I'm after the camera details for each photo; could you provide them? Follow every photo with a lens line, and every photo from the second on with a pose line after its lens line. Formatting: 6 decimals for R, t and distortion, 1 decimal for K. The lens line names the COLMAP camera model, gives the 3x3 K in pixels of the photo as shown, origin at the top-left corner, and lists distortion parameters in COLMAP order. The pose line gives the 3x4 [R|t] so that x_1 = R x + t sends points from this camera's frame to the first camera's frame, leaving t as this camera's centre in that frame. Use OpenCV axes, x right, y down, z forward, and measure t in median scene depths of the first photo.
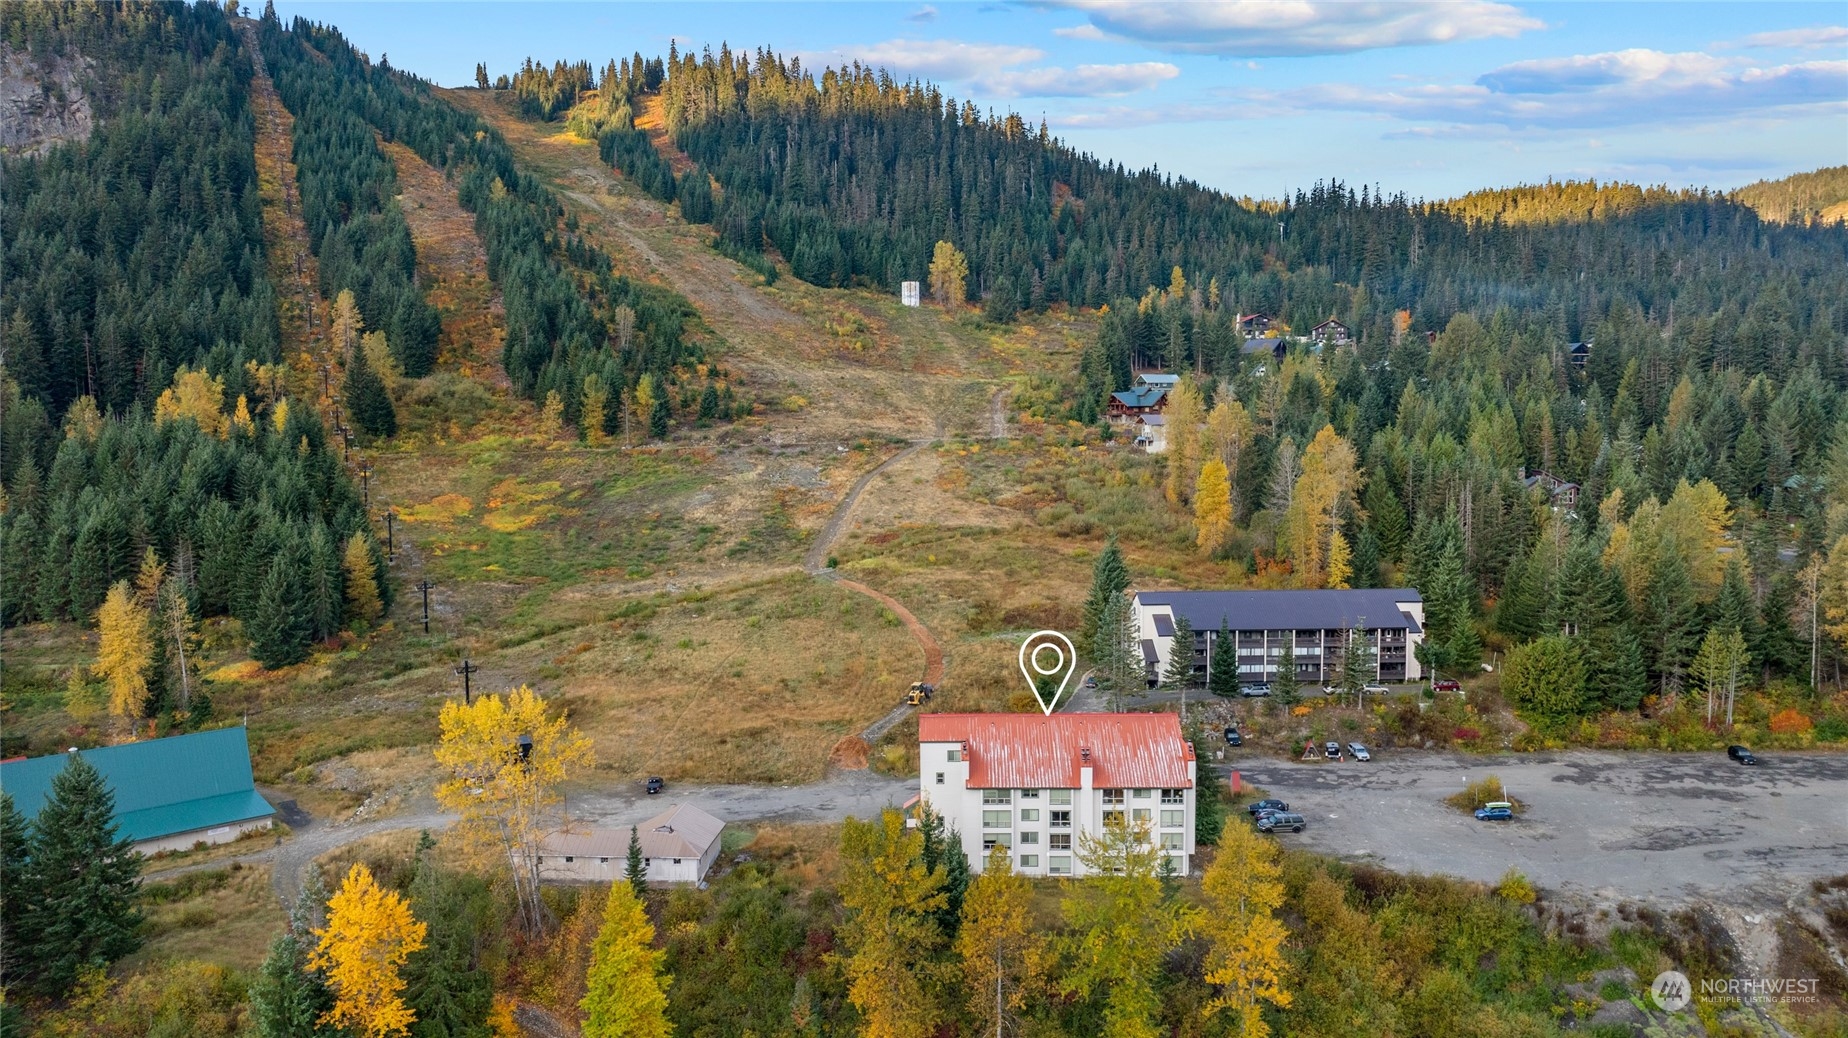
lens RADIAL K [[1260.1, 0, 924.0], [0, 1260.1, 519.0], [0, 0, 1]] dist [-0.005542, -0.000027]
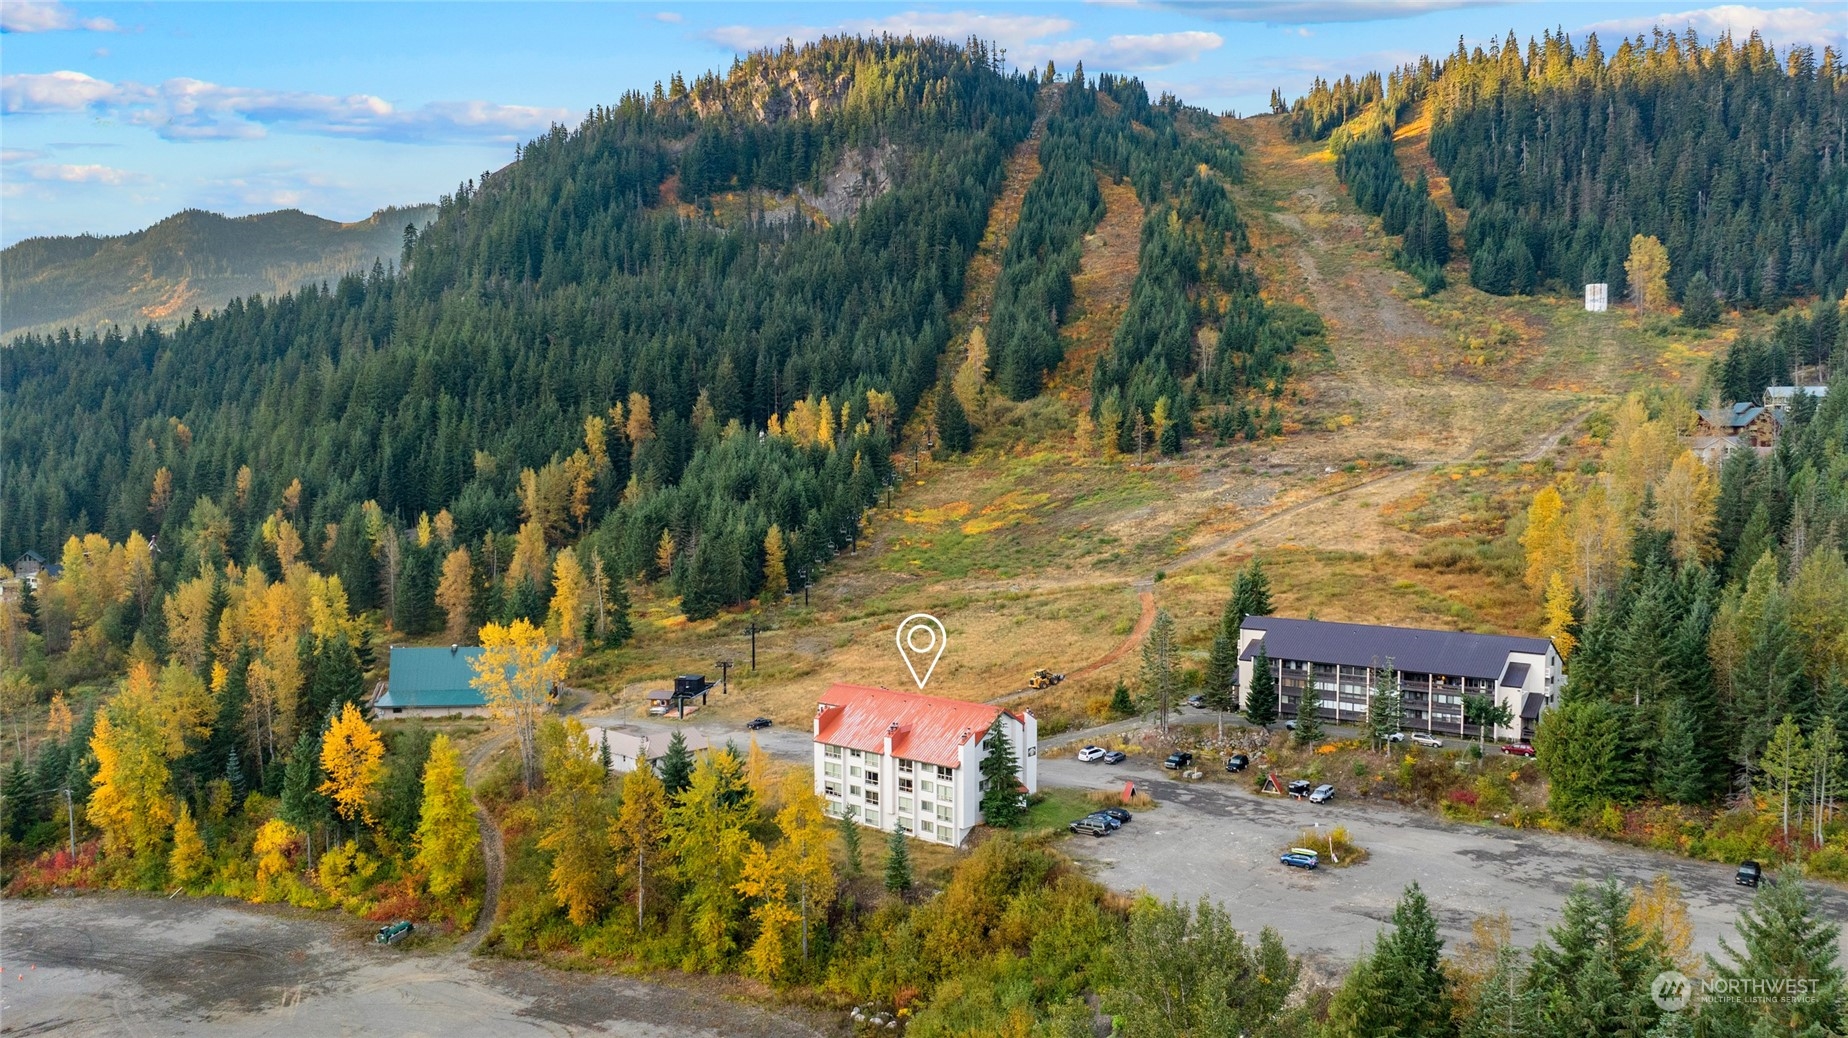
lens RADIAL K [[1335.3, 0, 1006.6], [0, 1335.3, 549.0], [0, 0, 1]] dist [-0.028683, -0.001911]
pose [[0.800634, 0.053710, -0.596741, 0.230516], [-0.051264, 0.998462, 0.021088, -0.002371], [0.596956, 0.013708, 0.802157, 0.016693]]
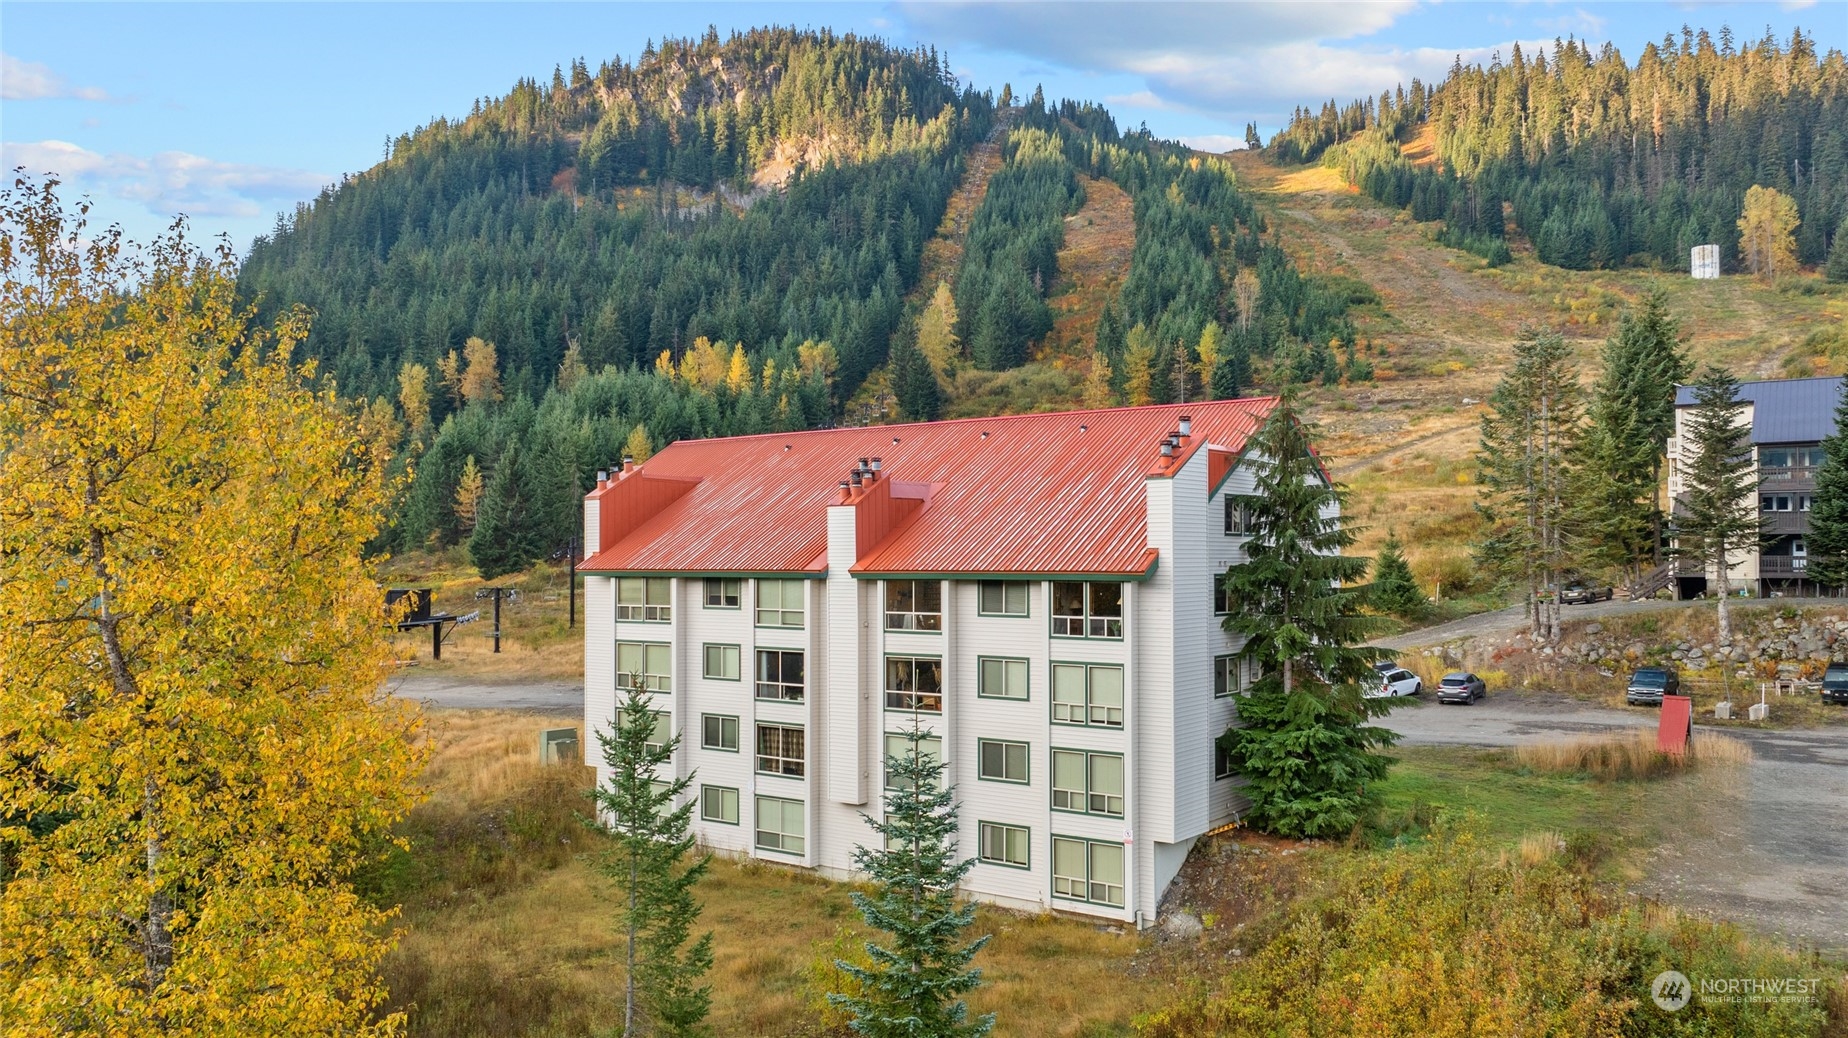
lens RADIAL K [[1335.3, 0, 1006.6], [0, 1335.3, 549.0], [0, 0, 1]] dist [-0.028683, -0.001911]
pose [[0.828493, -0.005738, -0.559970, 0.083129], [-0.042466, 0.996425, -0.073039, 0.055765], [0.558387, 0.084292, 0.825287, 0.184206]]
